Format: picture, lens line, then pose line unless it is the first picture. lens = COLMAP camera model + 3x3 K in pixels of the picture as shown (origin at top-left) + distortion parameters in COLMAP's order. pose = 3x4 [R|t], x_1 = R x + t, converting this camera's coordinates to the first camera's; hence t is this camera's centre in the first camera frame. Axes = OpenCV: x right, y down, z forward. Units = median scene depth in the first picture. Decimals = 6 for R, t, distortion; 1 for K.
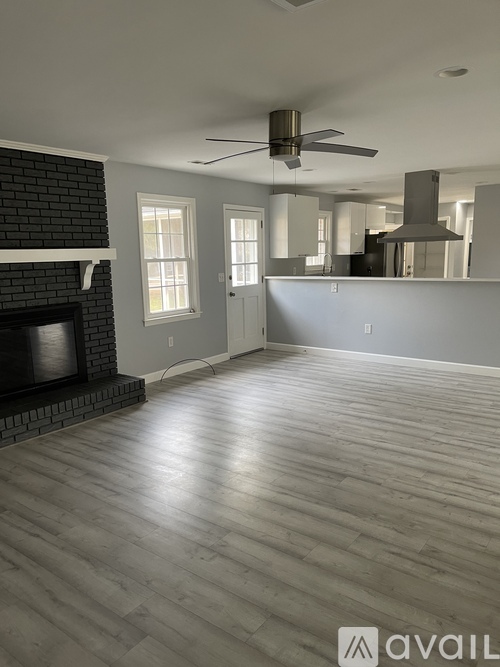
lens RADIAL K [[501.2, 0, 250.0], [0, 501.2, 333.5], [0, 0, 1]] dist [0.002601, 0.000810]
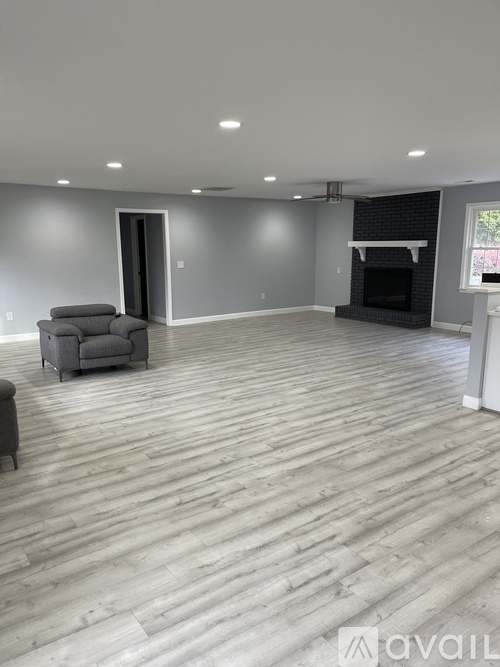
lens RADIAL K [[501.2, 0, 250.0], [0, 501.2, 333.5], [0, 0, 1]] dist [0.002601, 0.000810]
pose [[-0.302884, 0.187585, -0.934384, 1.667250], [-0.143410, 0.960303, 0.239275, -0.195674], [0.942175, 0.206473, -0.263959, 0.983797]]
